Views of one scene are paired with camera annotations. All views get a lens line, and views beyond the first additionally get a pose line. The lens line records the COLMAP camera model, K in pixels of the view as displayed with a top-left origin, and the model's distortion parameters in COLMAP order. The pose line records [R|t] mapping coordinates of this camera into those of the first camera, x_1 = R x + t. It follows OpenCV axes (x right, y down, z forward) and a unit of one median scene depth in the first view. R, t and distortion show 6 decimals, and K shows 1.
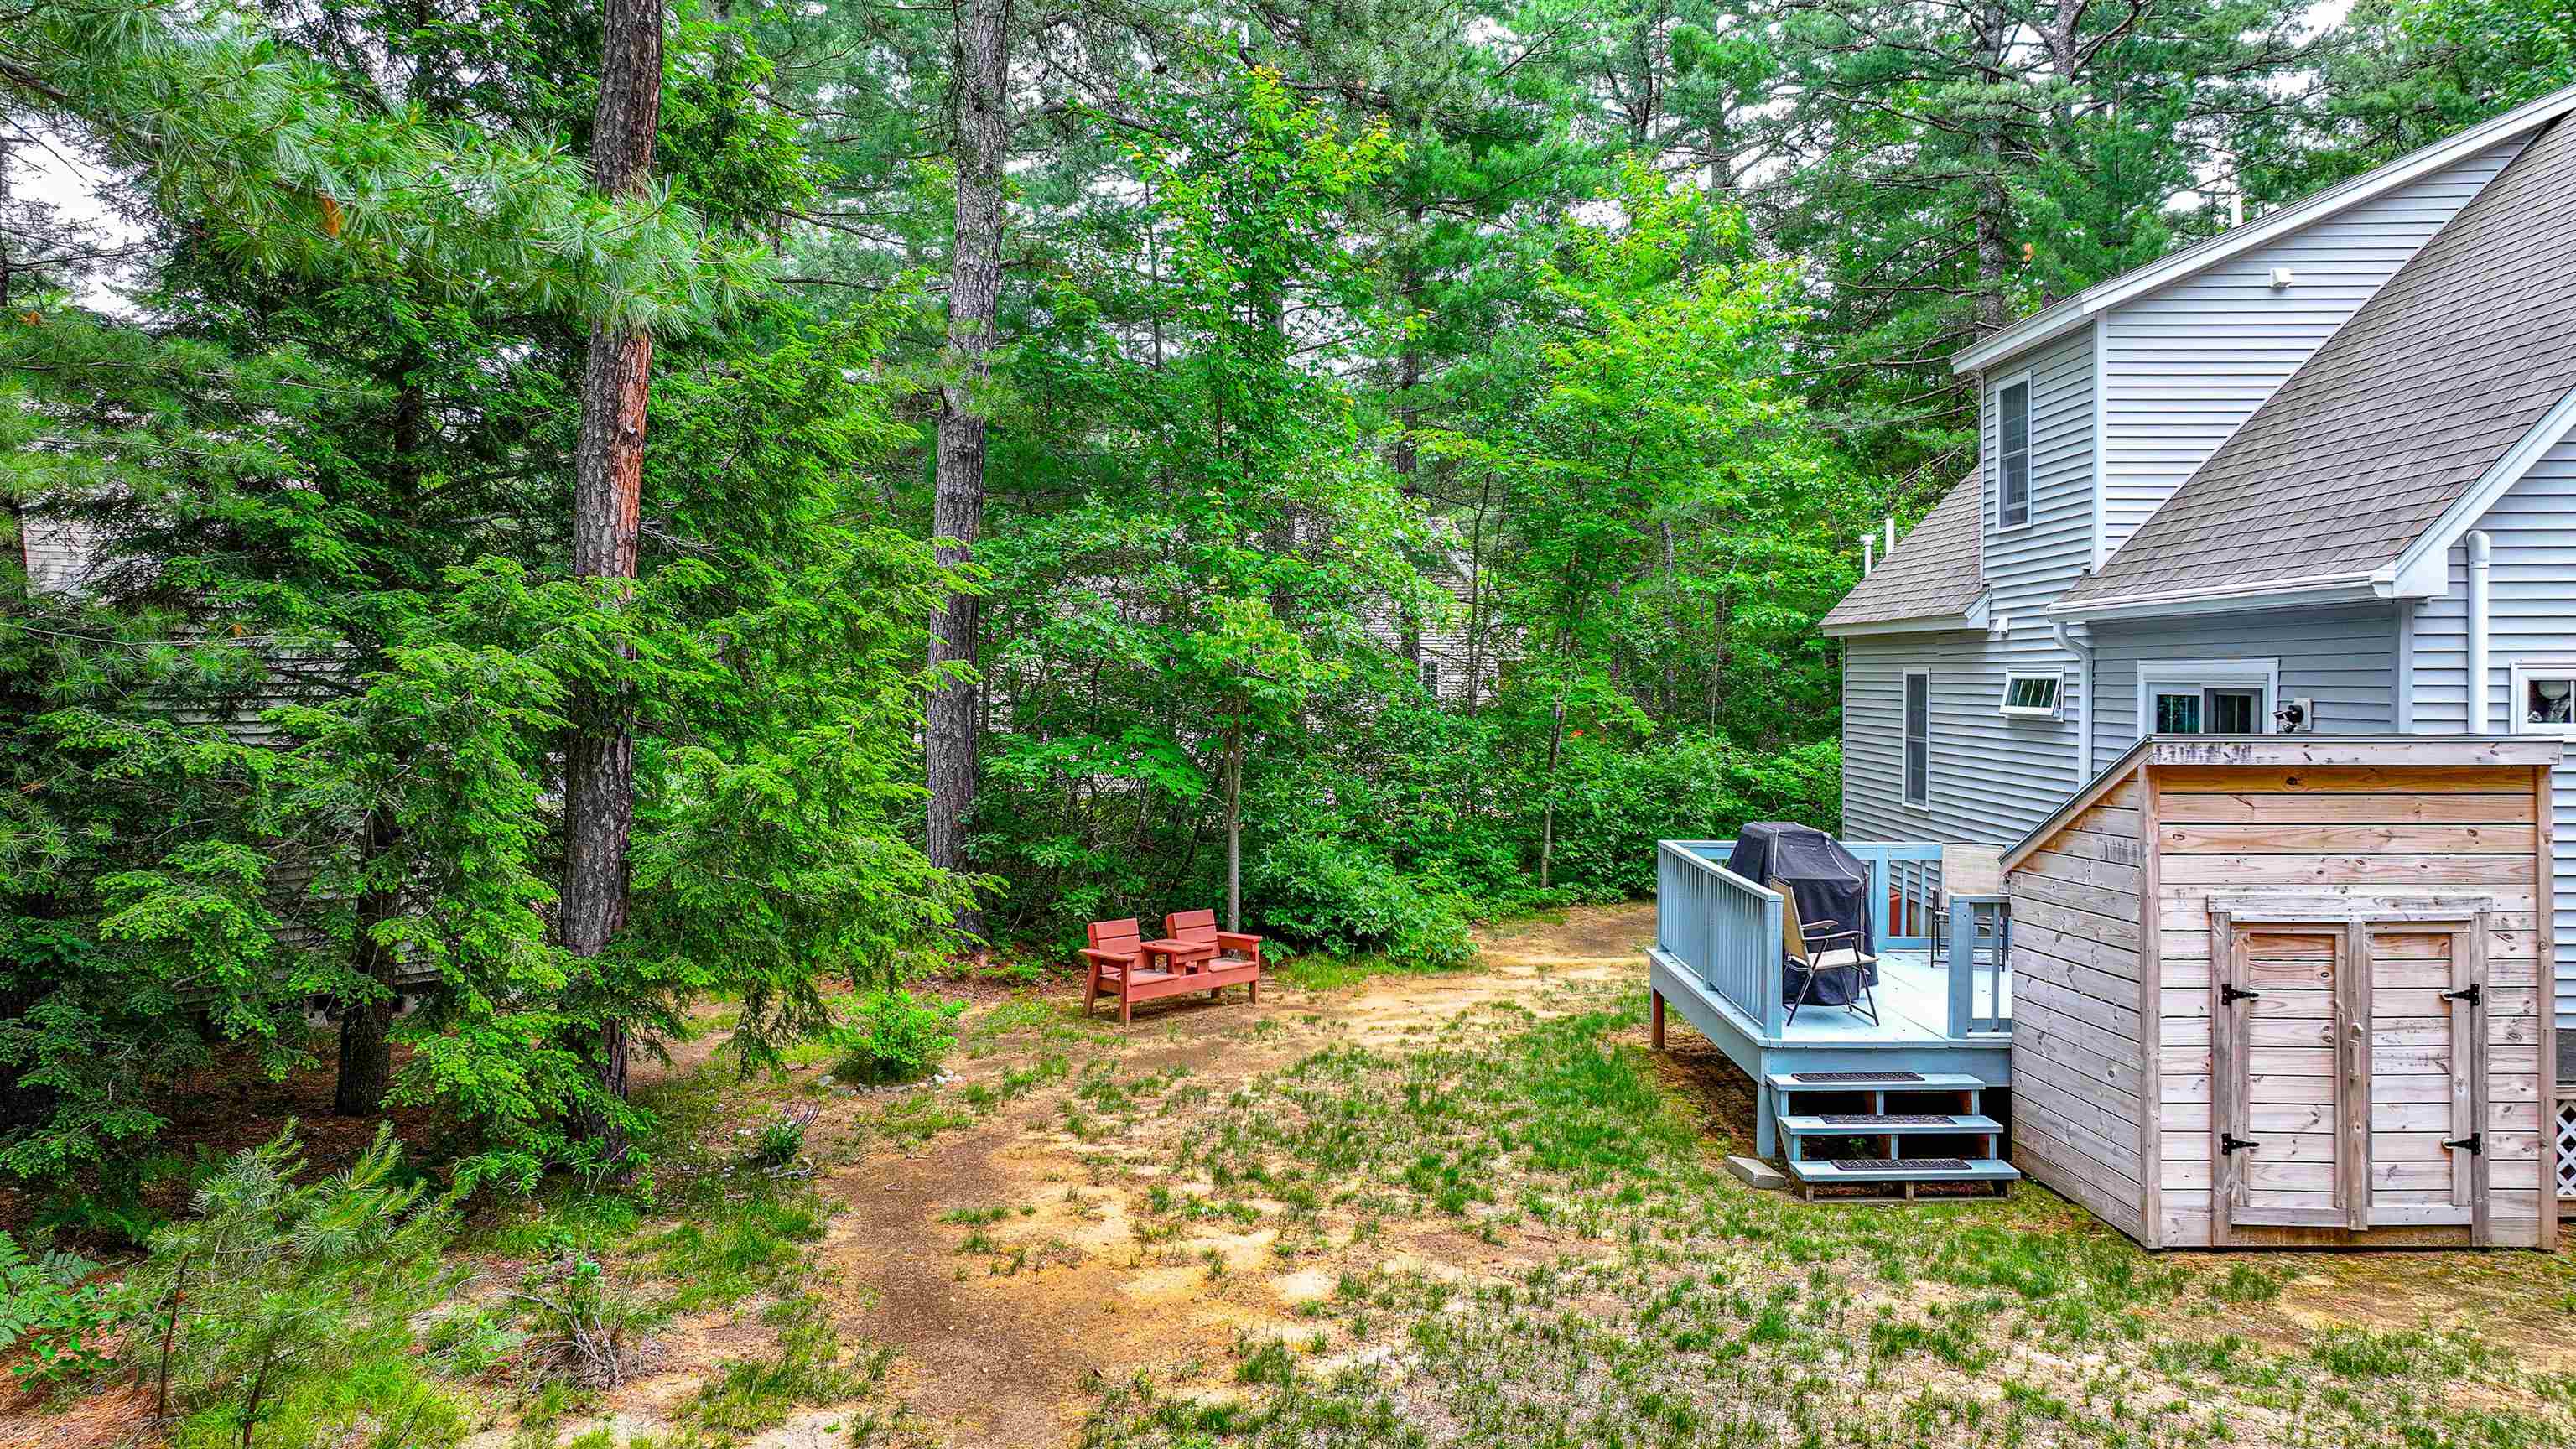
lens RADIAL K [[1810.8, 0, 1298.9], [0, 1810.8, 712.4], [0, 0, 1]] dist [-0.000680, 0.010077]
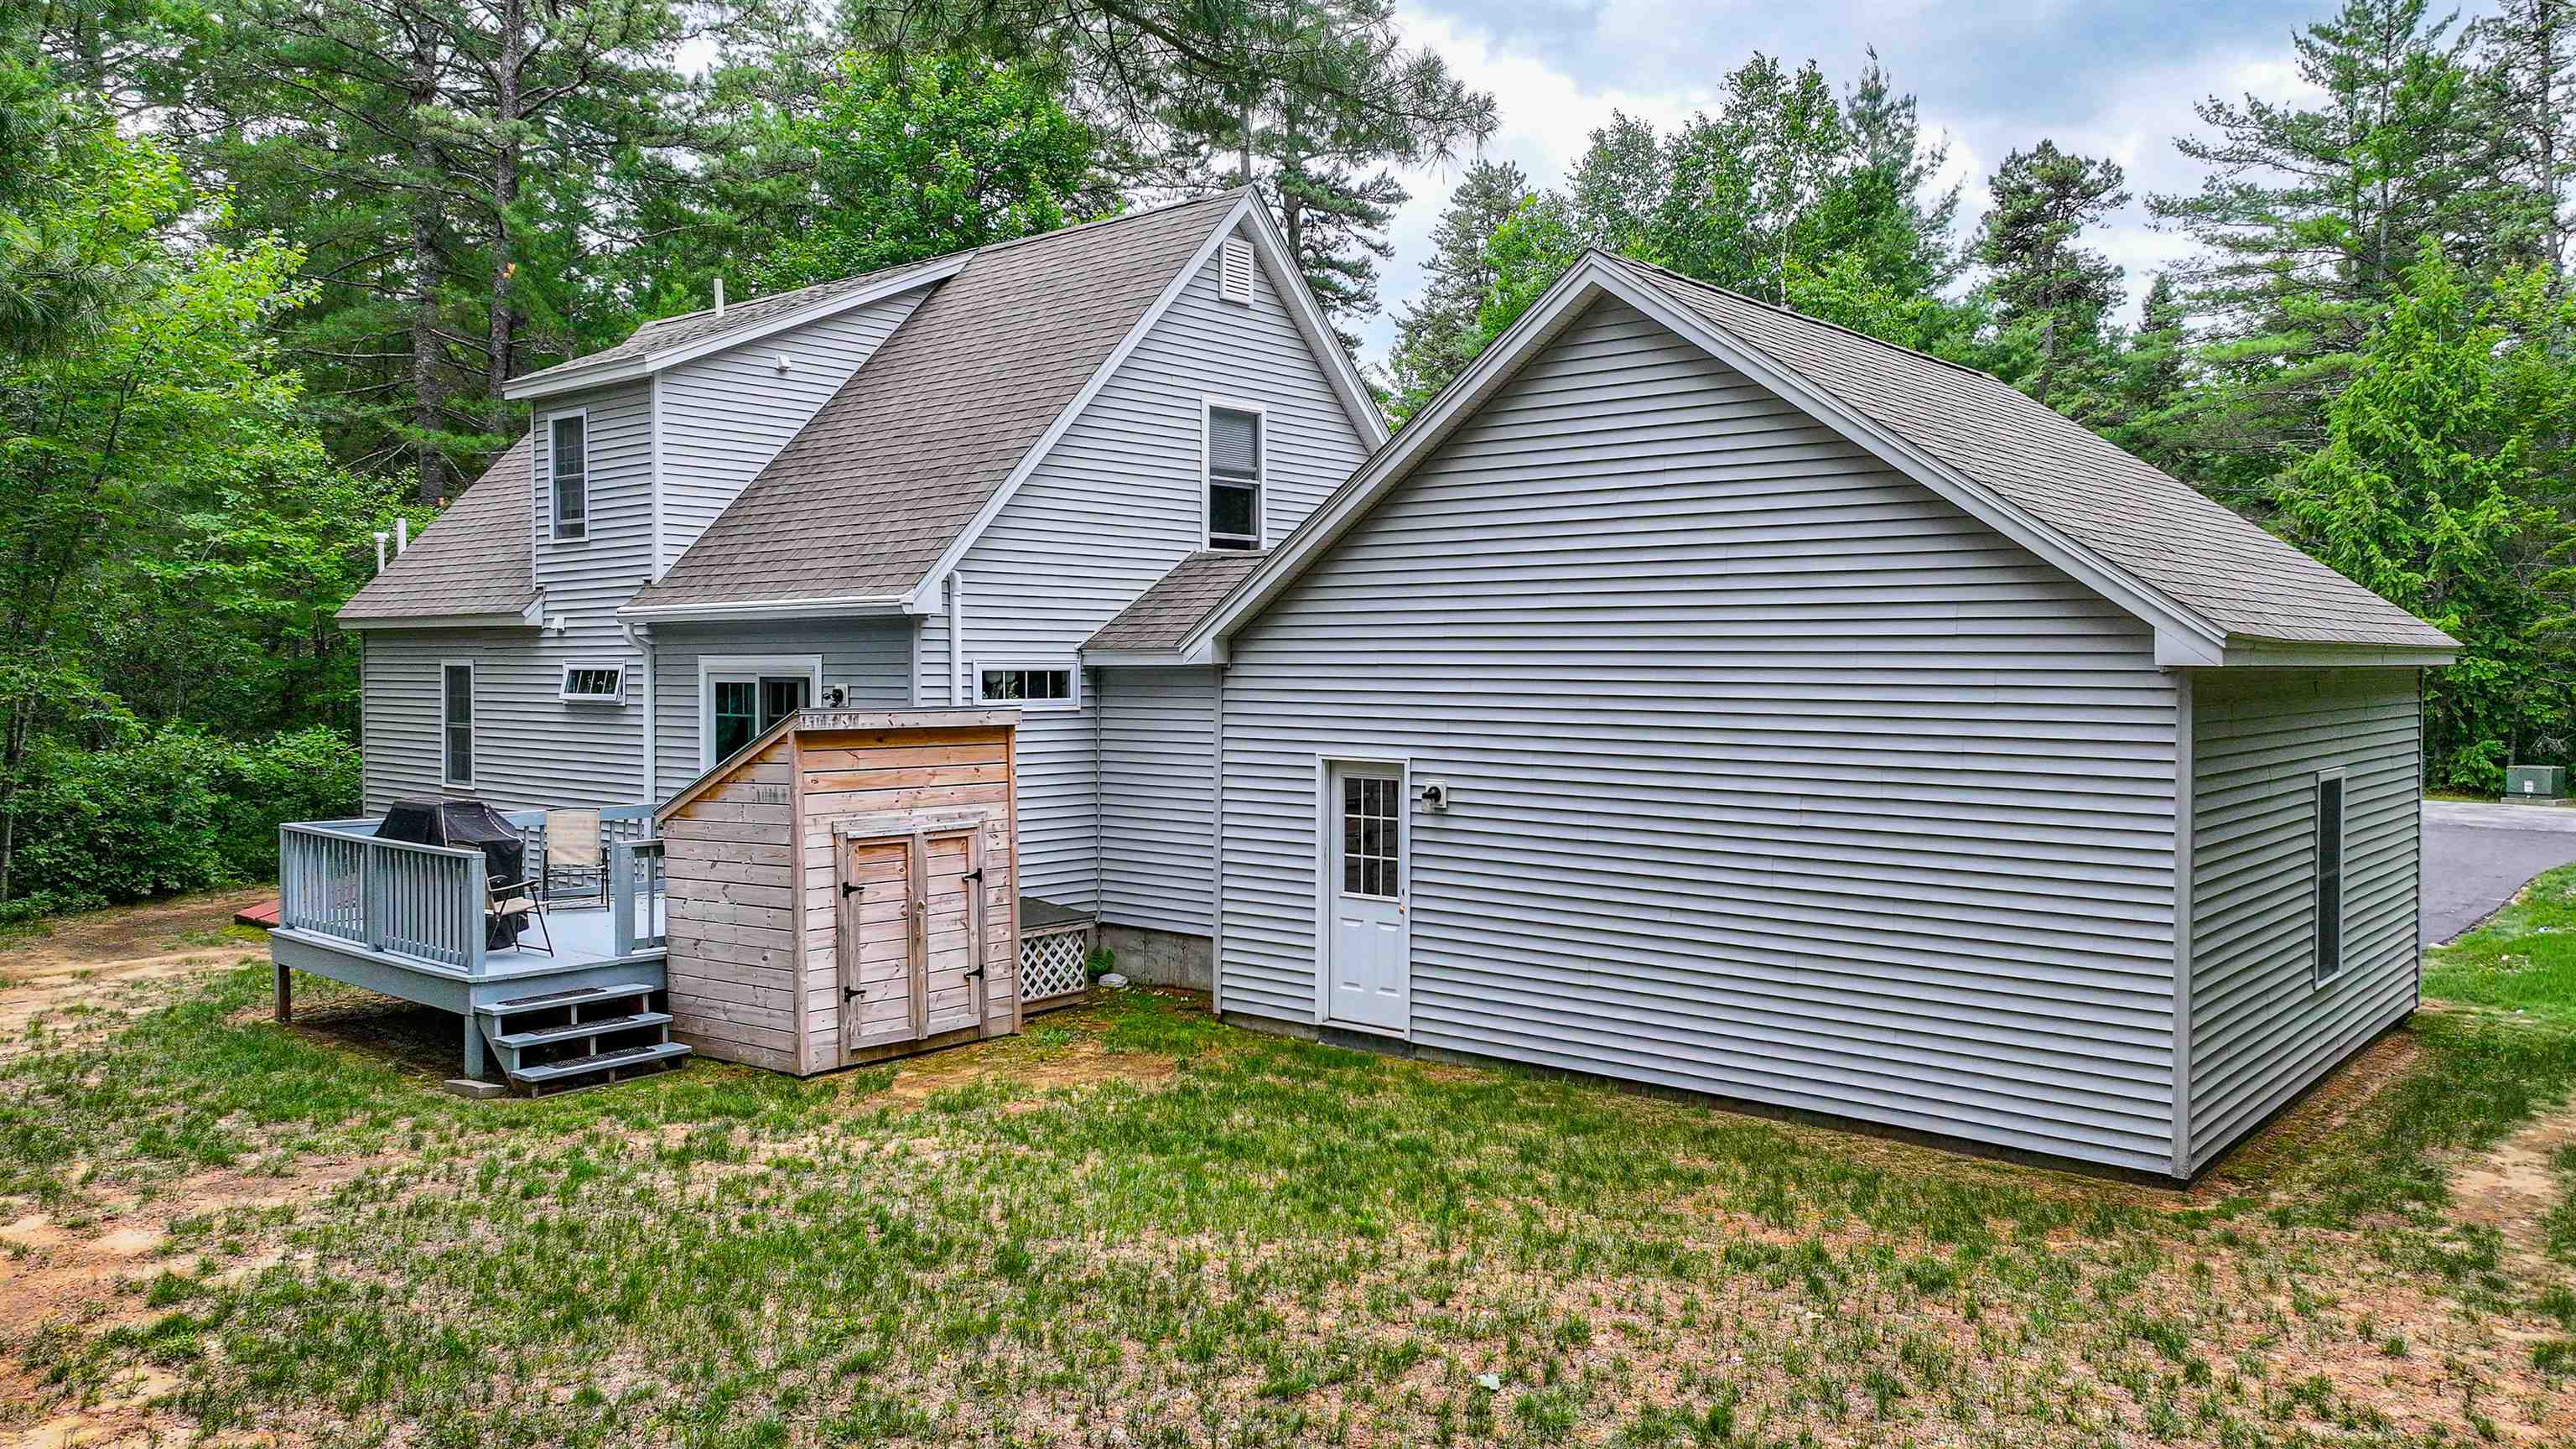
lens RADIAL K [[1814.7, 0, 1301.0], [0, 1814.7, 712.8], [0, 0, 1]] dist [0.001706, 0.002233]
pose [[0.645154, -0.016044, 0.763884, -0.304070], [0.012928, 0.999866, 0.010081, 0.005232], [-0.763943, 0.003372, 0.645275, -0.175069]]
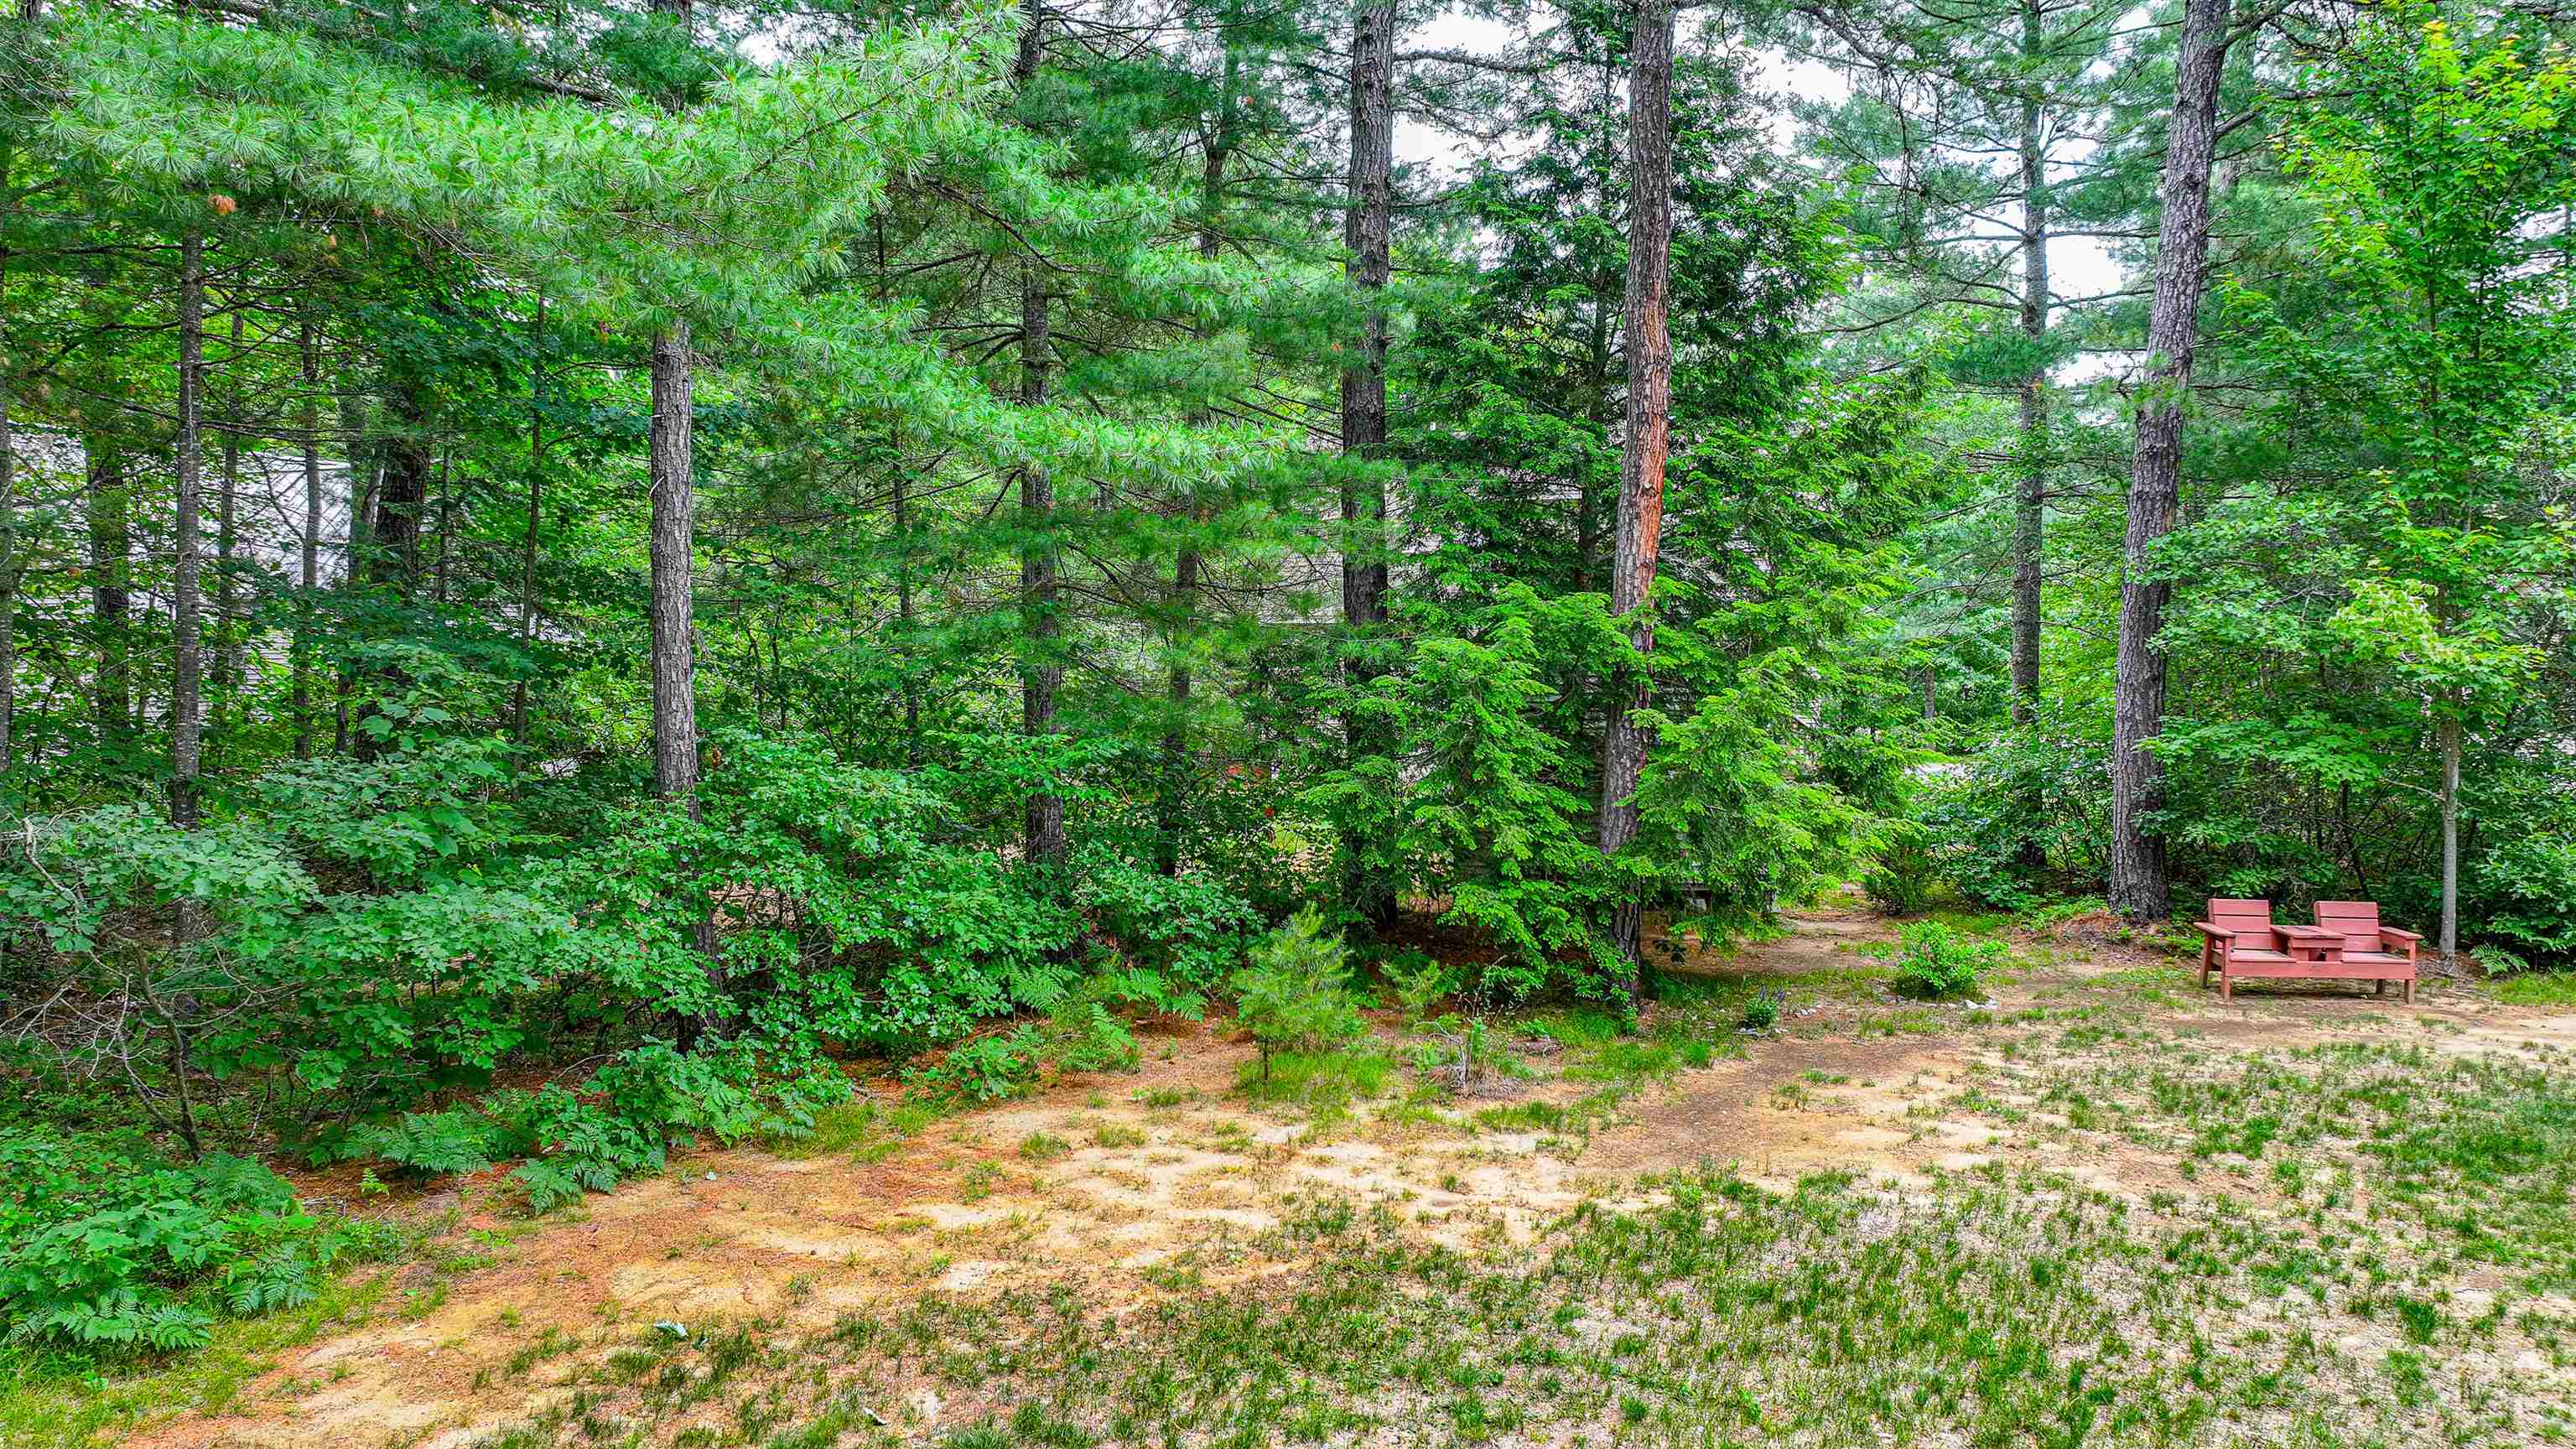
lens RADIAL K [[1810.8, 0, 1298.9], [0, 1810.8, 712.4], [0, 0, 1]] dist [-0.000680, 0.010077]
pose [[0.603786, 0.021701, -0.796851, 0.540859], [-0.018848, 0.999739, 0.012945, 0.007364], [0.796924, 0.007203, 0.604037, -0.065752]]
